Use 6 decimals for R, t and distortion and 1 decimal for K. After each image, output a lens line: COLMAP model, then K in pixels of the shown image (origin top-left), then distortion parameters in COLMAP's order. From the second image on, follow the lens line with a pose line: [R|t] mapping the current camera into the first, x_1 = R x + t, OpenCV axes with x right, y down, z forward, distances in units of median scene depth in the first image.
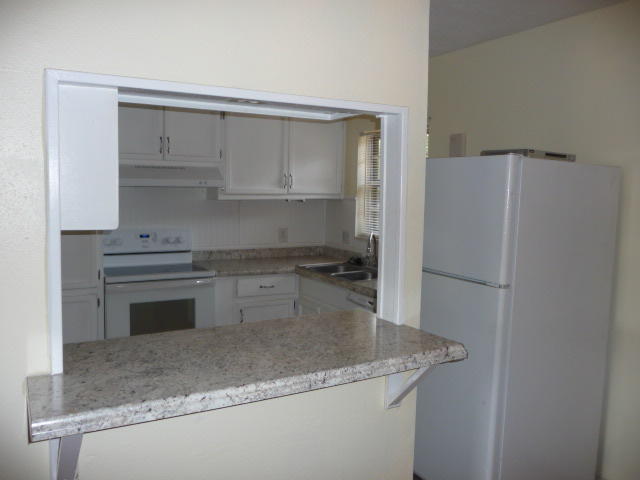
lens RADIAL K [[538.6, 0, 318.8], [0, 538.6, 240.4], [0, 0, 1]] dist [-0.028271, 0.022653]
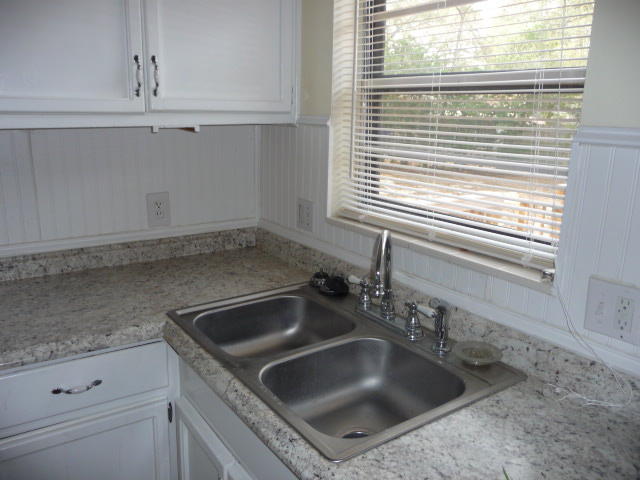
lens RADIAL K [[538.6, 0, 322.0], [0, 538.6, 238.2], [0, 0, 1]] dist [-0.028271, 0.022653]
pose [[0.996437, -0.018605, 0.082269, 0.029555], [0.006448, 0.989317, 0.145637, -0.052094], [-0.084099, -0.144587, 0.985912, 0.598611]]
